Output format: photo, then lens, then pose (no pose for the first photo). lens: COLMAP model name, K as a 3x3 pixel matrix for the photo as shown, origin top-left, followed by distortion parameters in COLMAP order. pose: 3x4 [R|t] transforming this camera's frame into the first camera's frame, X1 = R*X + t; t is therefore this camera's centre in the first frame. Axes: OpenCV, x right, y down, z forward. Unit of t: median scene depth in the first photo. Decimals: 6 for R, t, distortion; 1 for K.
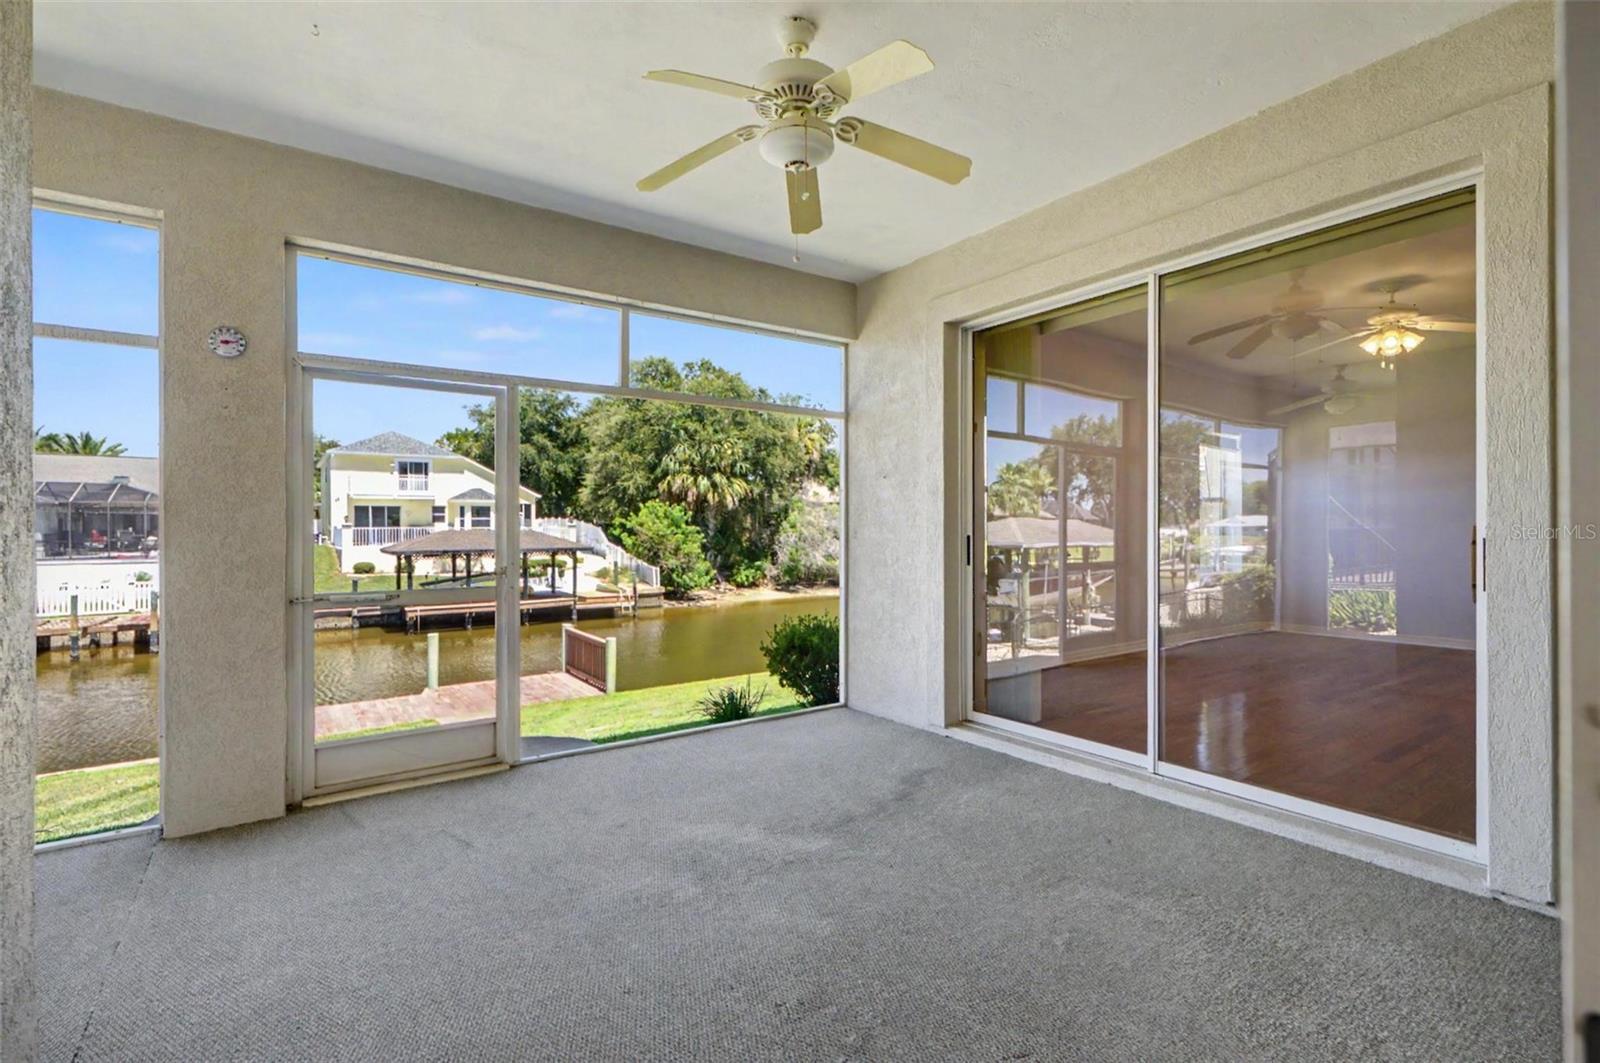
lens RADIAL K [[737.2, 0, 806.1], [0, 737.2, 527.3], [0, 0, 1]] dist [0.005257, 0.000930]
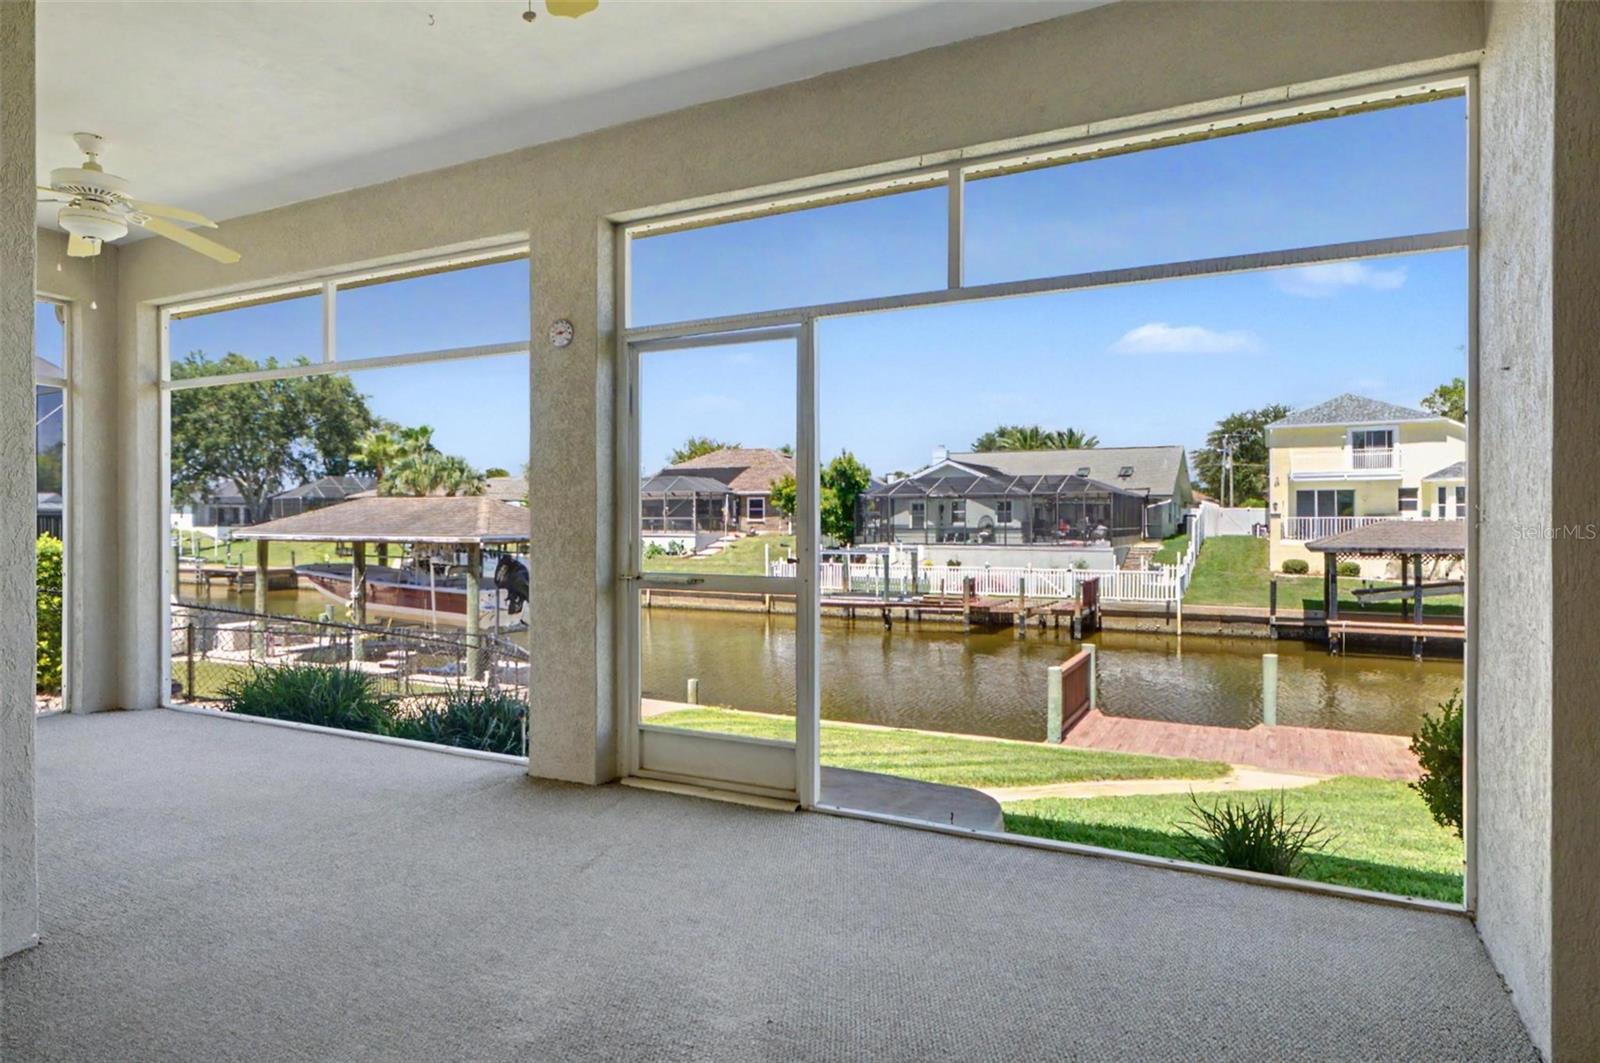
lens RADIAL K [[921.0, 0, 812.2], [0, 921.0, 522.4], [0, 0, 1]] dist [0.012145, -0.001934]
pose [[0.465143, 0.006142, -0.885214, 0.058685], [-0.002292, 0.999981, 0.005734, 0.001847], [0.885233, -0.000639, 0.465148, 0.069894]]
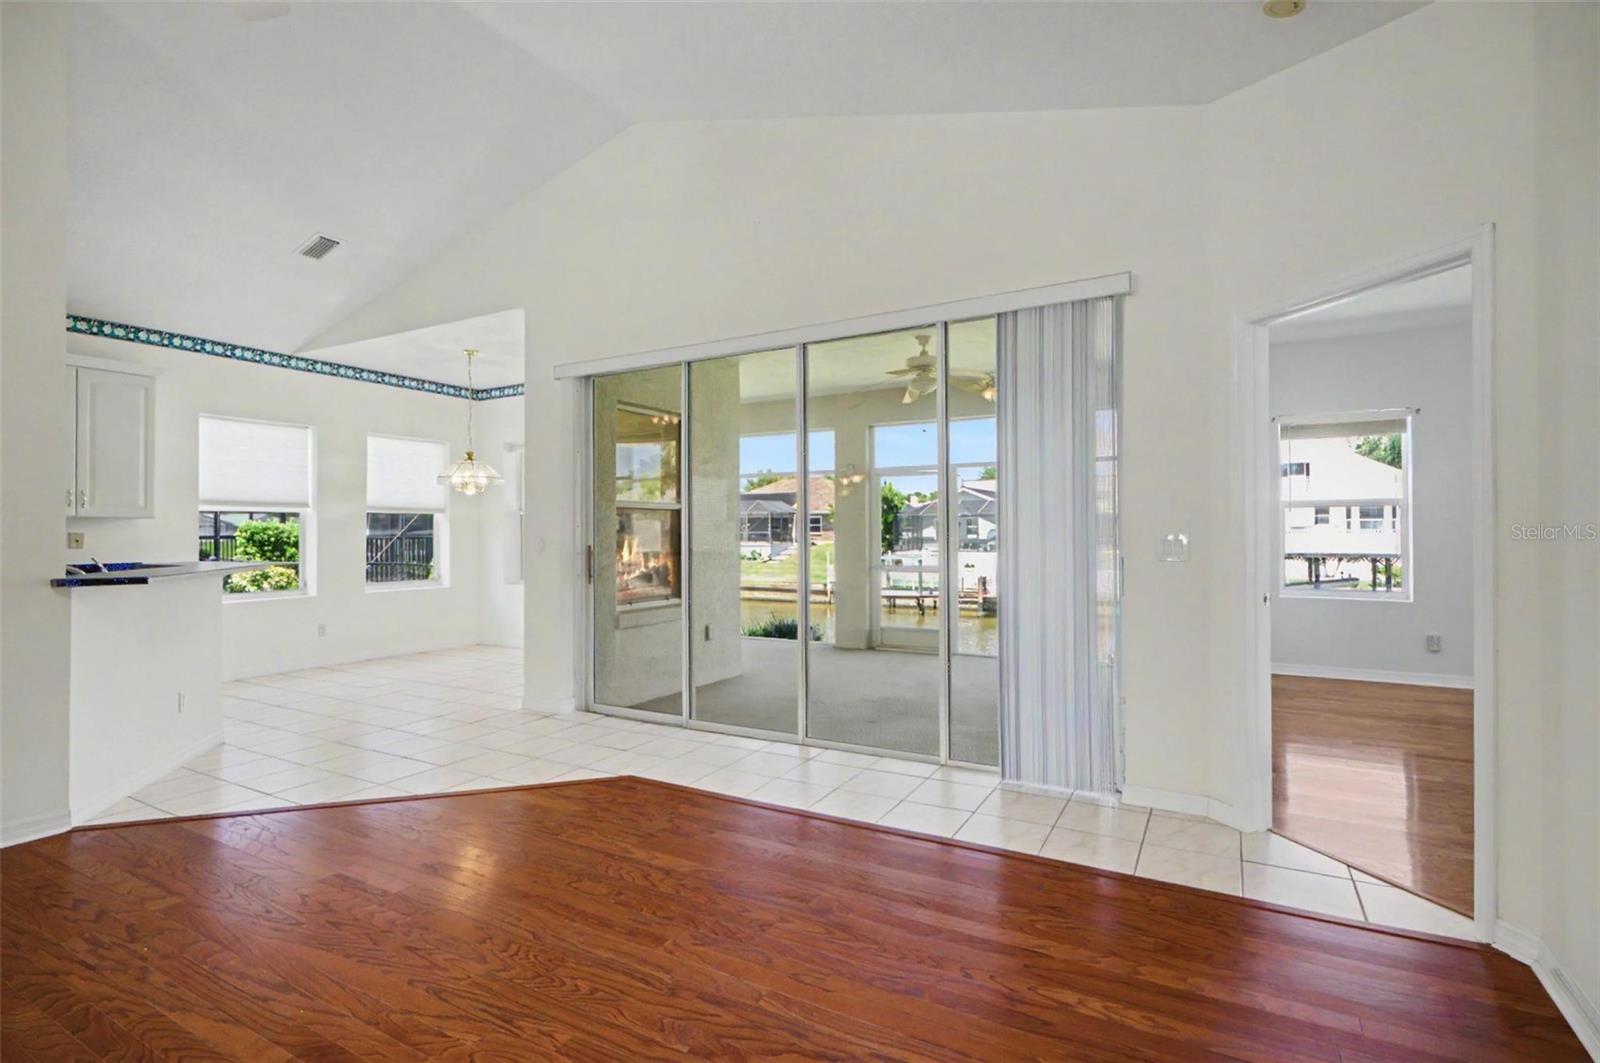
lens RADIAL K [[771.5, 0, 797.5], [0, 771.5, 536.5], [0, 0, 1]] dist [-0.008709, 0.001087]
pose [[0.416700, 0.008615, -0.909003, 0.171432], [0.001833, 0.999945, 0.010317, -0.003557], [0.909042, -0.005965, 0.416662, -0.035325]]
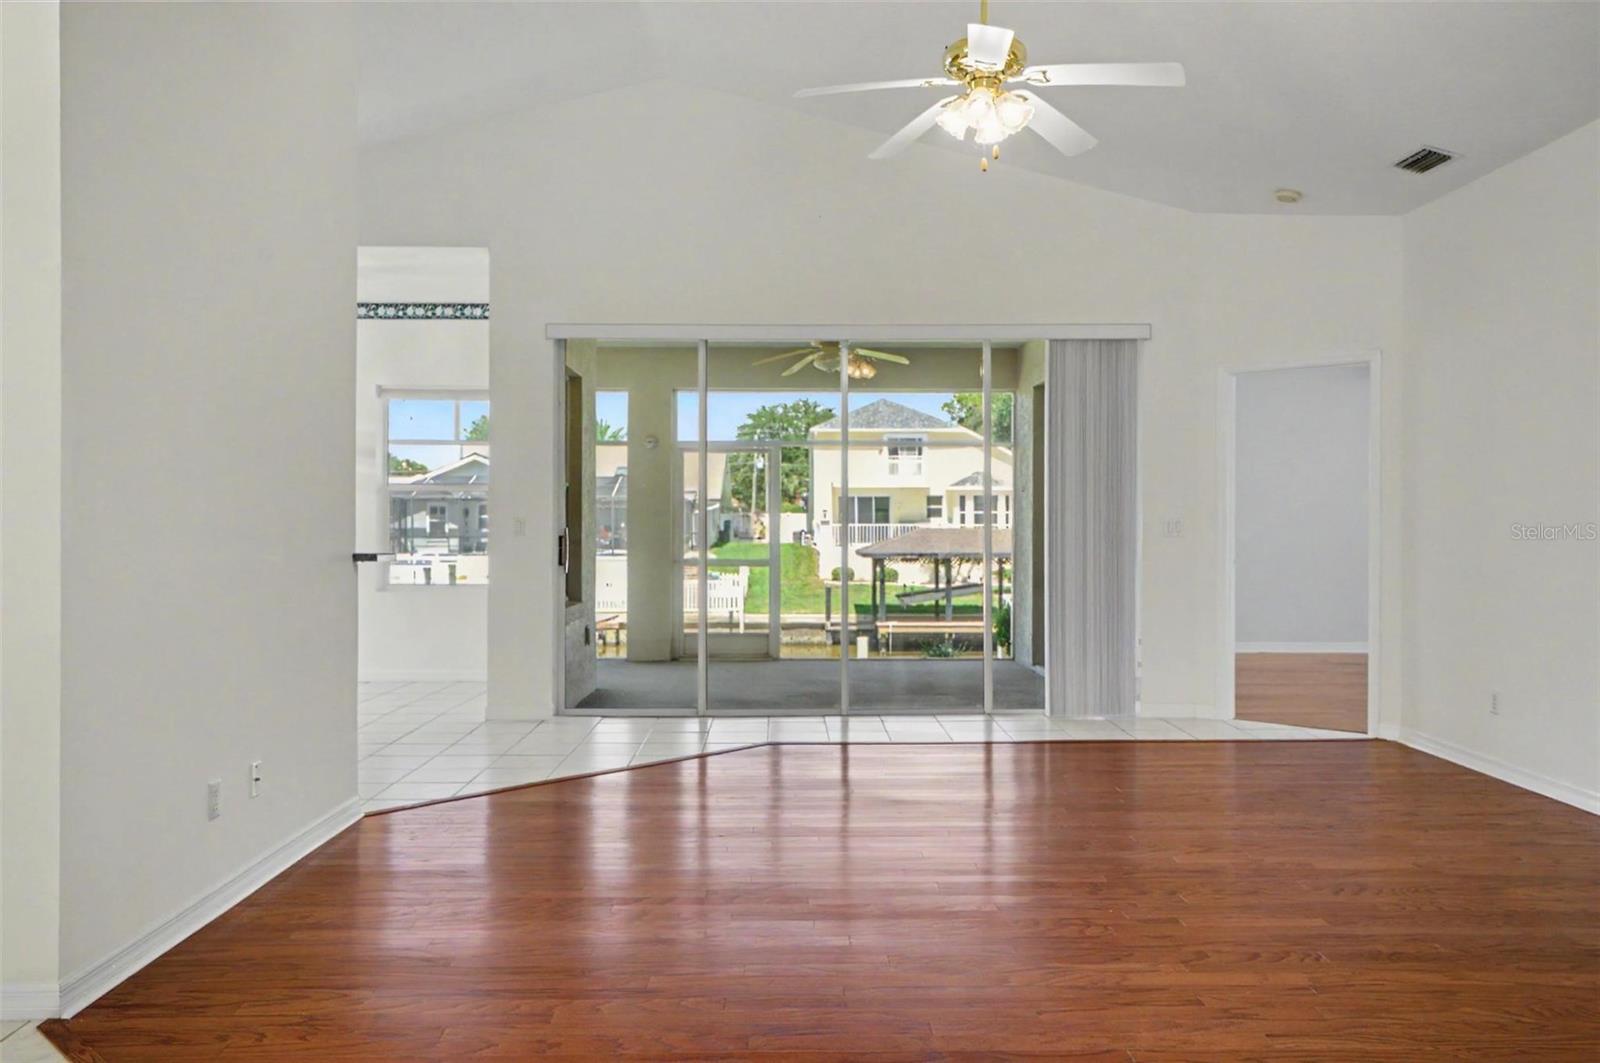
lens RADIAL K [[1262.3, 0, 797.1], [0, 1262.3, 528.3], [0, 0, 1]] dist [-0.006858, -0.001453]
pose [[0.819410, 0.007139, -0.573163, 0.175044], [-0.005384, 0.999974, 0.004759, -0.001404], [0.573183, -0.000813, 0.819427, -0.185101]]
